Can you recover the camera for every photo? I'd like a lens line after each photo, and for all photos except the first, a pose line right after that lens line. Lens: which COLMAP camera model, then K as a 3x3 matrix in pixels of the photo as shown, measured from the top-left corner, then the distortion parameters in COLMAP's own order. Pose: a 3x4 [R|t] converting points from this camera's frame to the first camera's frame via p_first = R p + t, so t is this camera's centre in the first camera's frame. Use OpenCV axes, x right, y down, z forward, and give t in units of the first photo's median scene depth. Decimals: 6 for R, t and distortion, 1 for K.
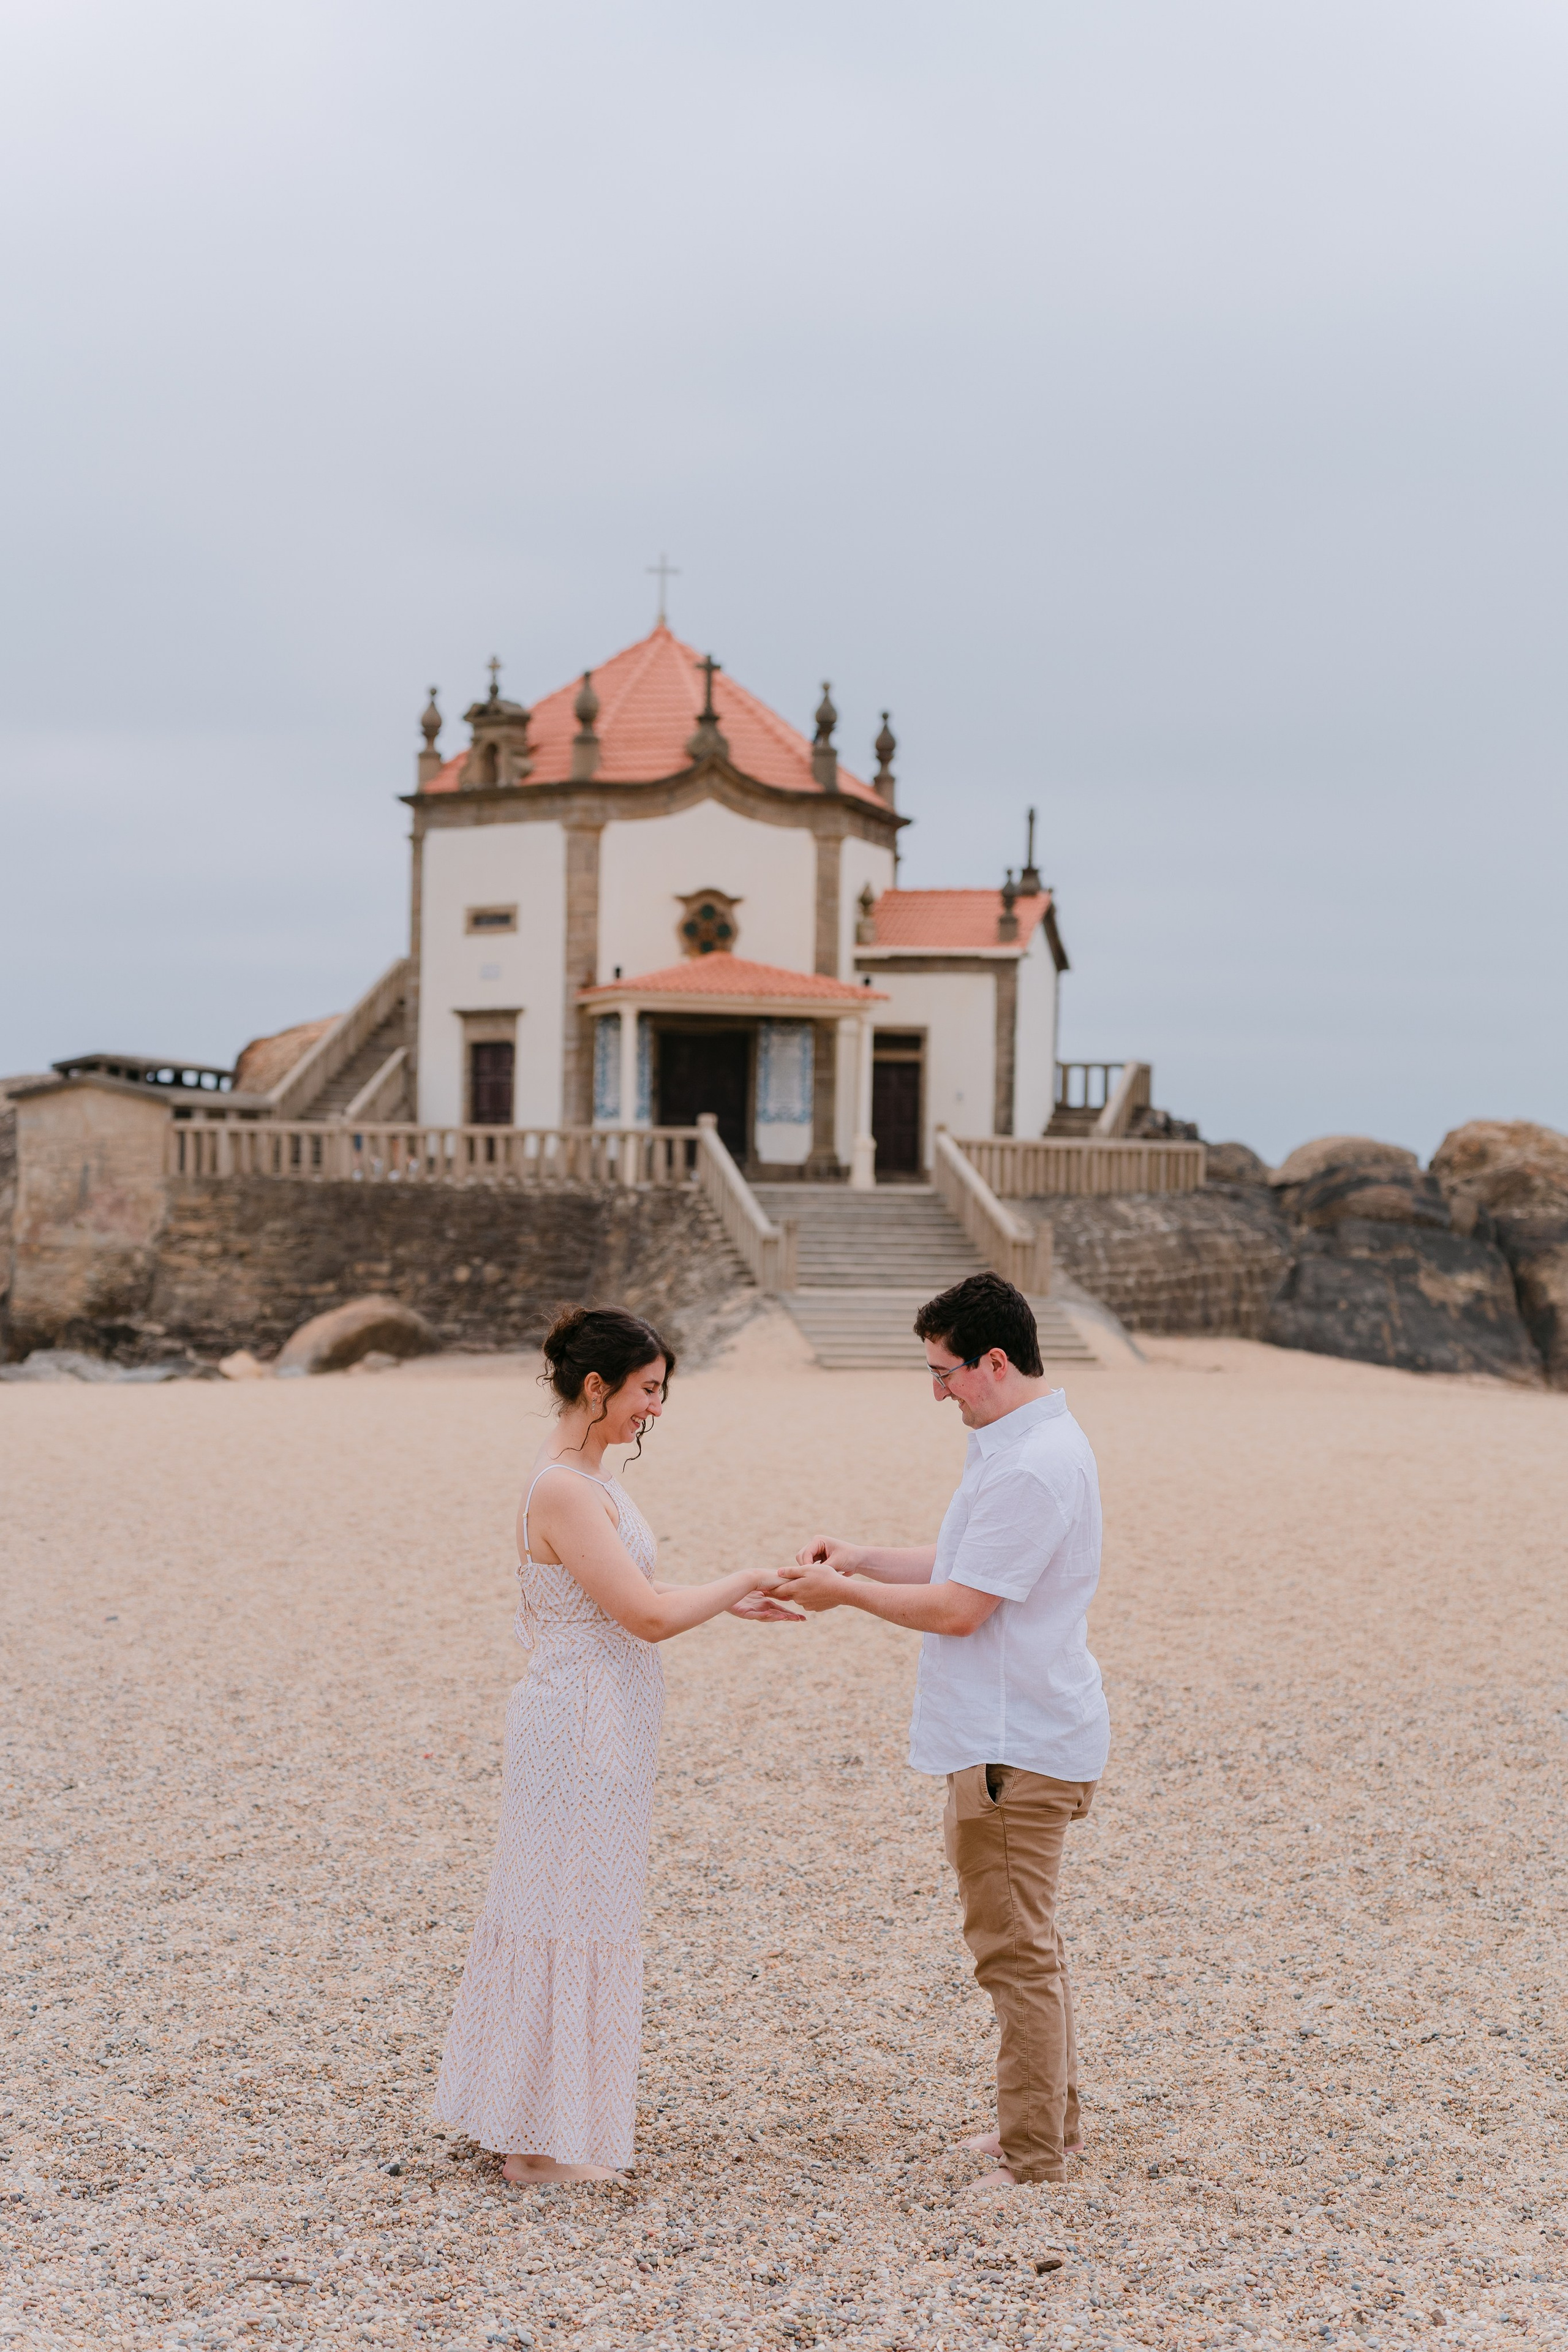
lens RADIAL K [[3807.1, 0, 766.3], [0, 3807.1, 1125.8], [0, 0, 1]] dist [0.011816, 0.000000]
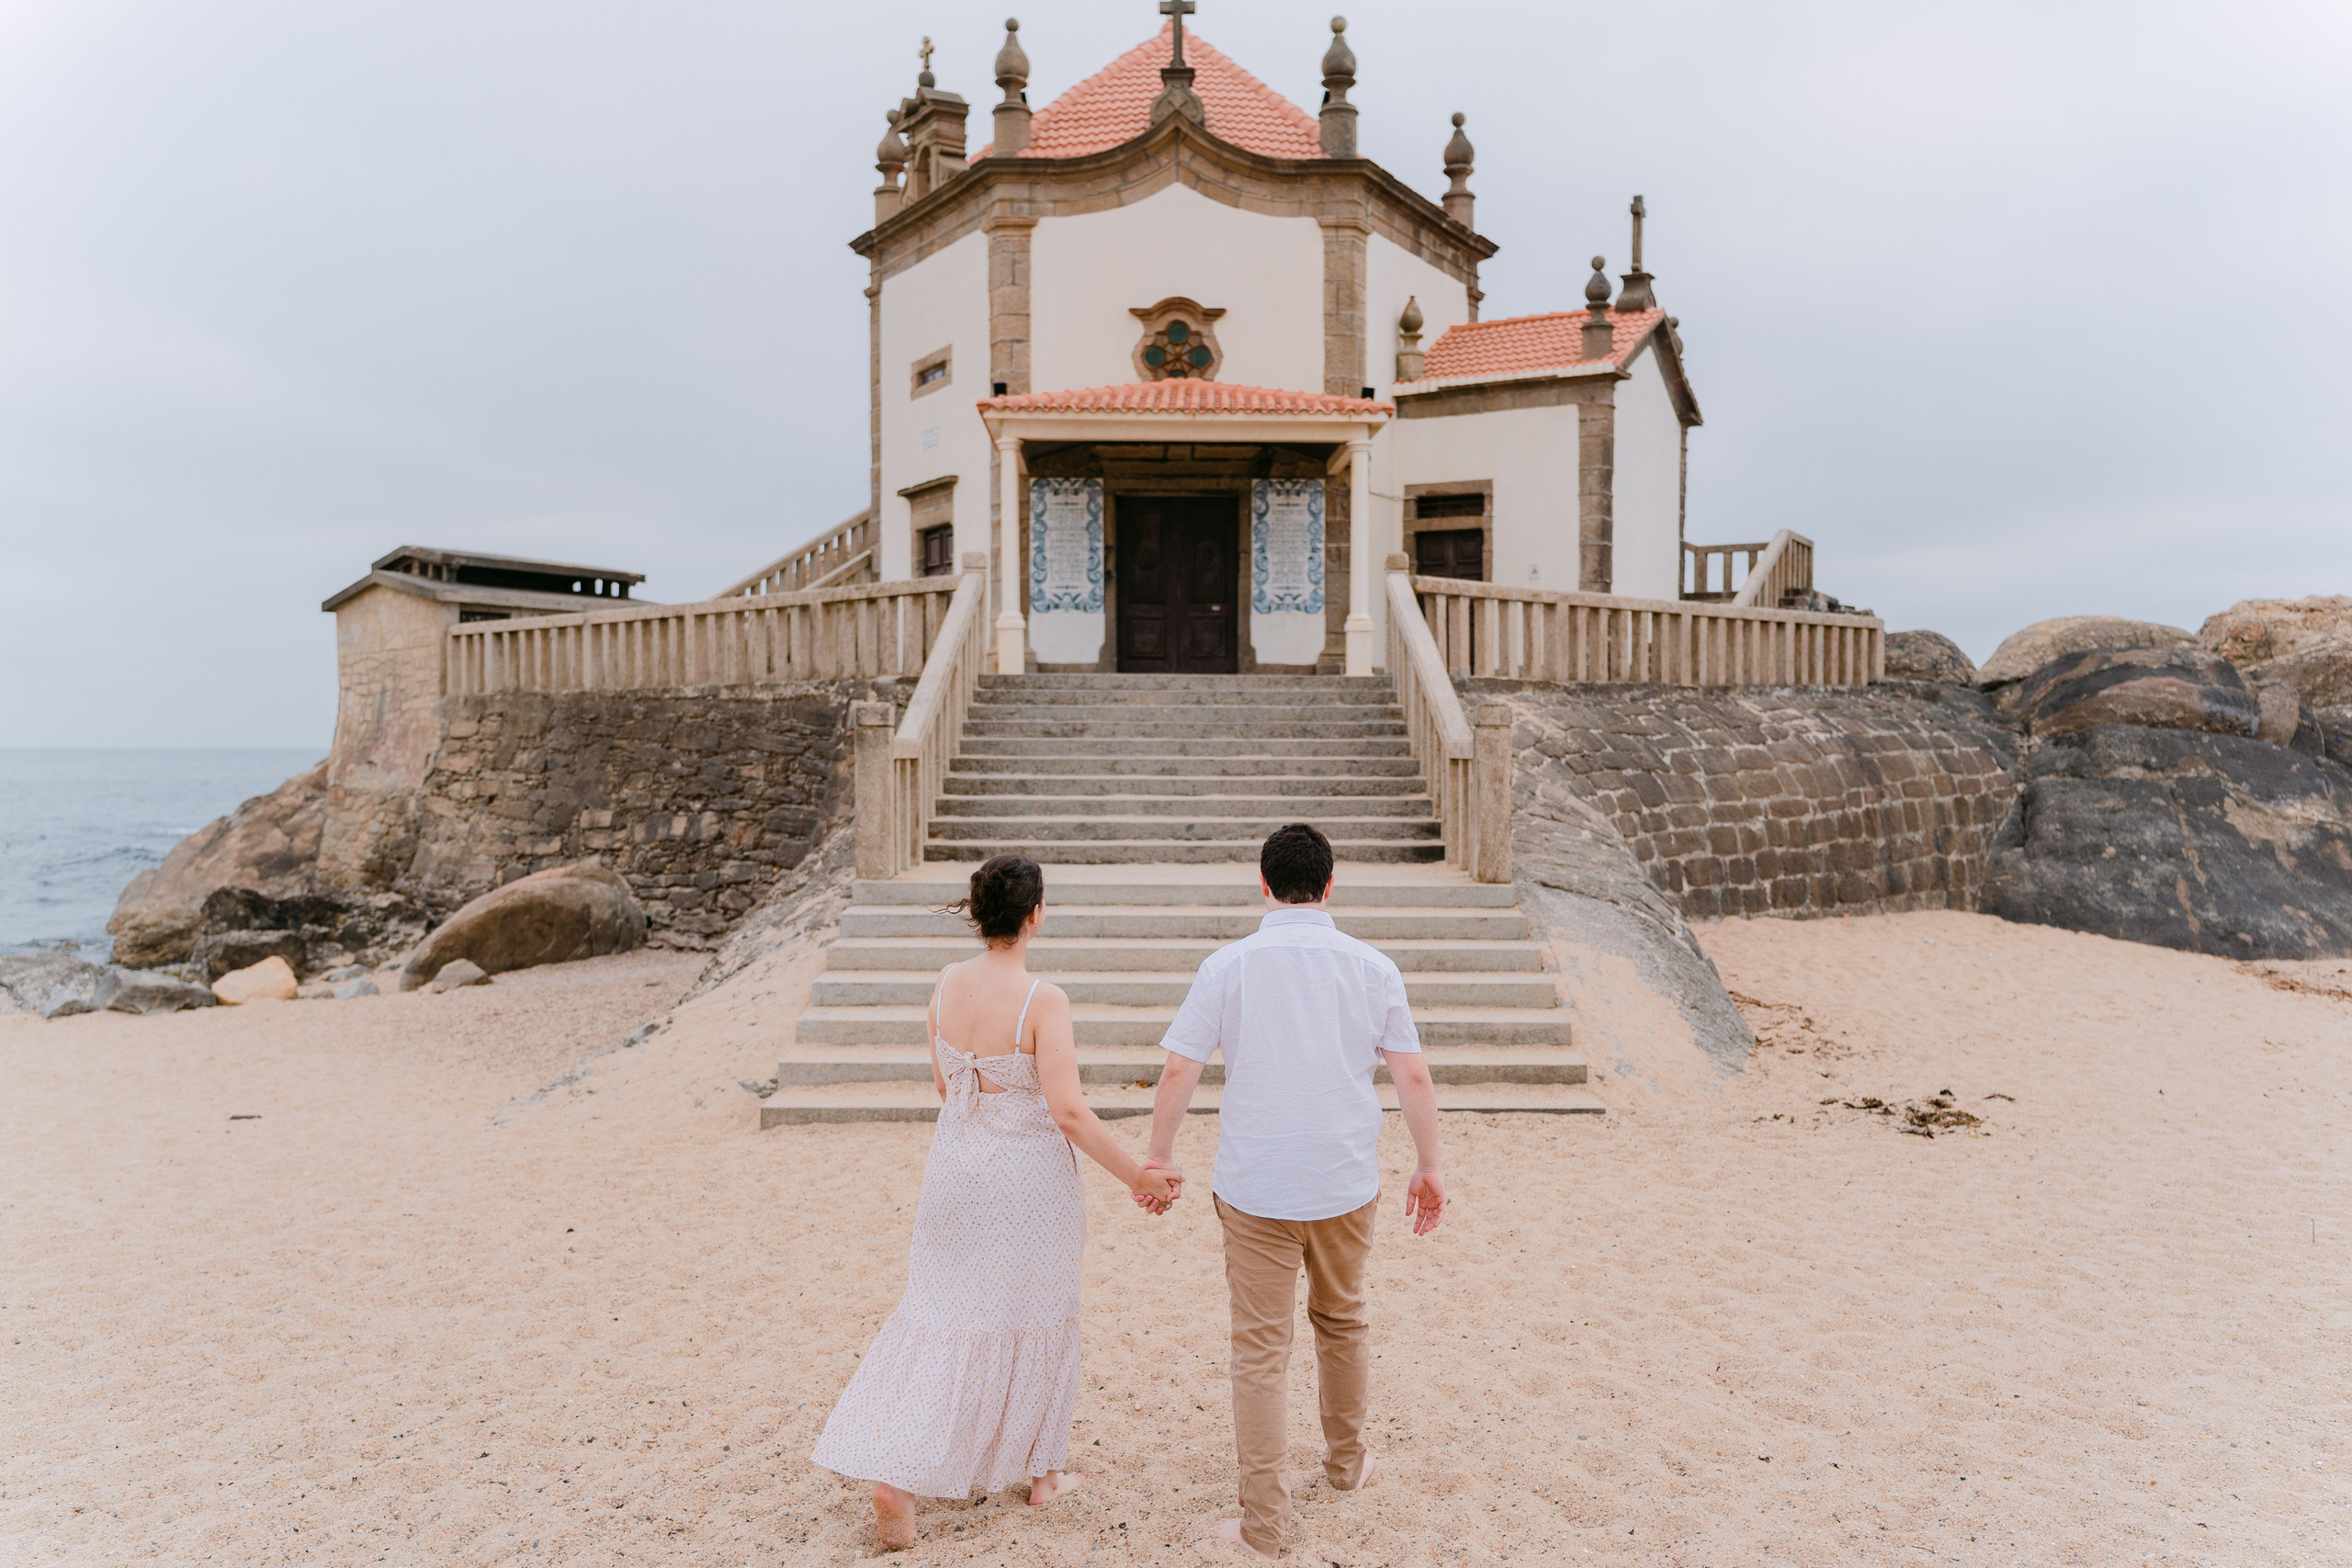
lens RADIAL K [[1883.5, 0, 1175.8], [0, 1883.5, 781.8], [0, 0, 1]] dist [-0.006454, 0.010546]
pose [[0.970586, -0.015587, -0.240250, 0.073109], [0.023320, 0.999296, 0.029377, 0.021742], [0.239623, -0.034115, 0.970266, 0.647652]]
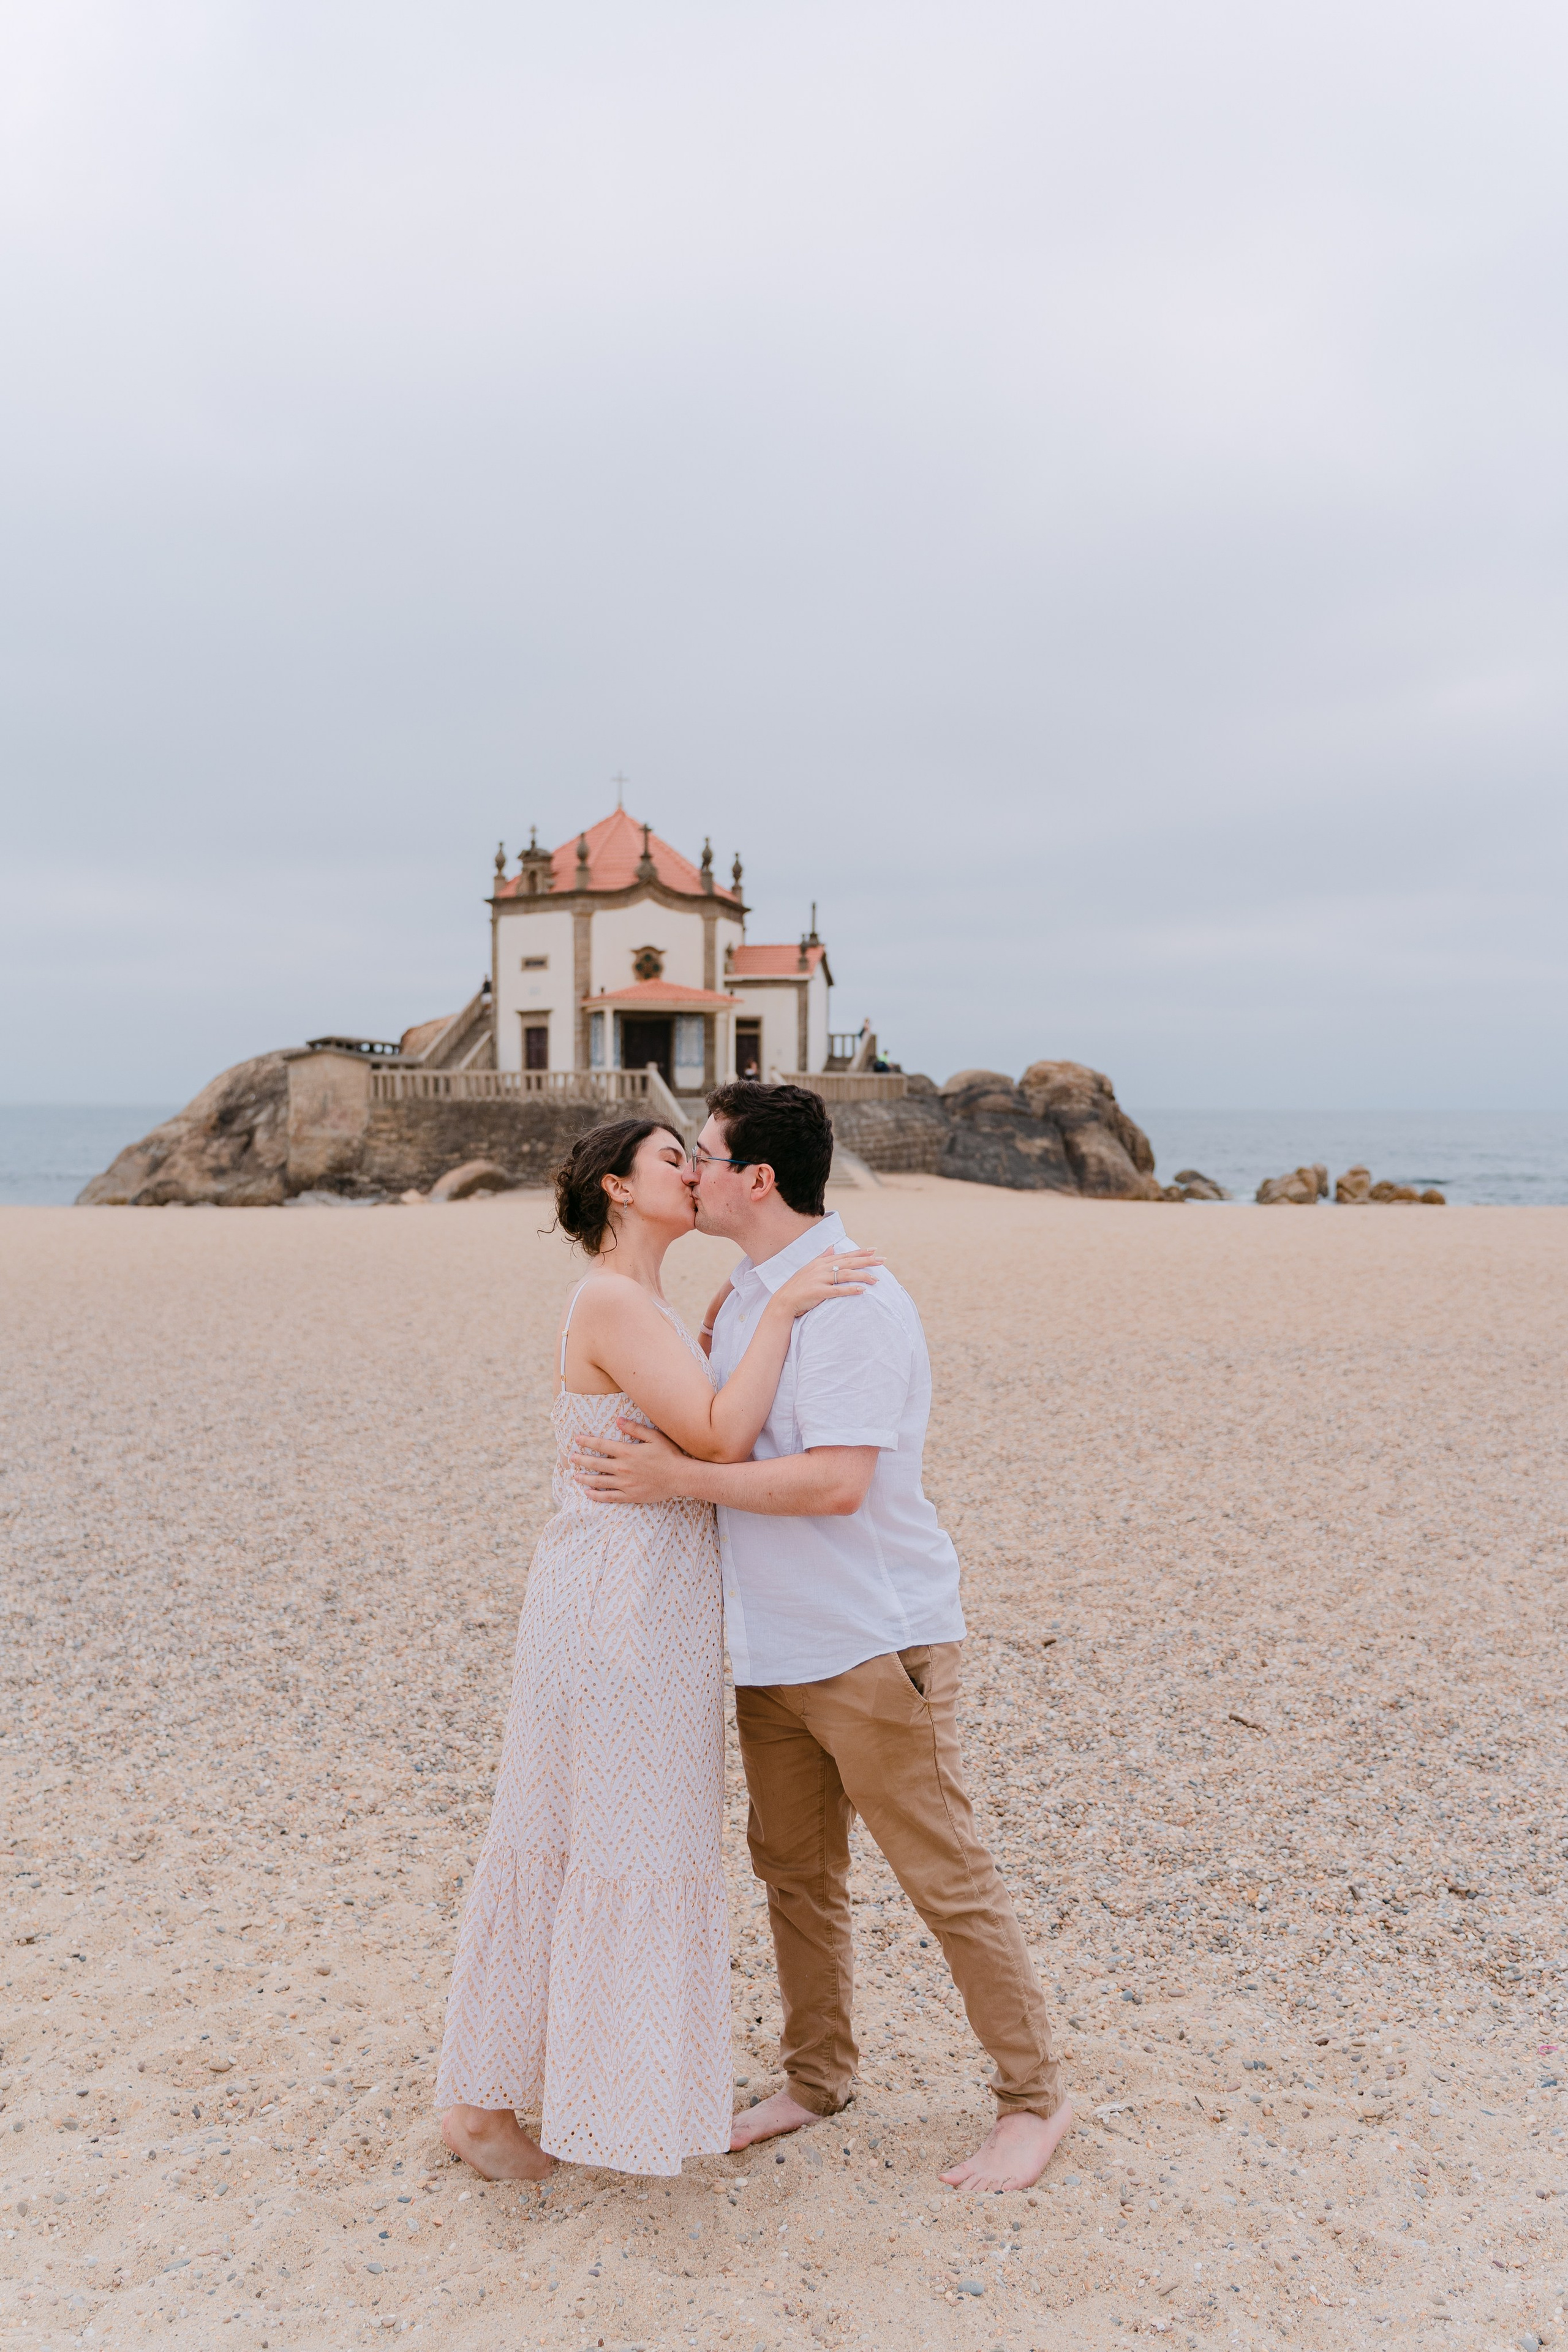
lens RADIAL K [[1959.5, 0, 768.5], [0, 1959.5, 1160.8], [0, 0, 1]] dist [-0.001648, 0.001795]
pose [[0.998413, -0.017811, 0.053431, -0.009391], [0.015334, 0.998805, 0.046411, 0.001214], [-0.054193, -0.045518, 0.997492, 0.004472]]
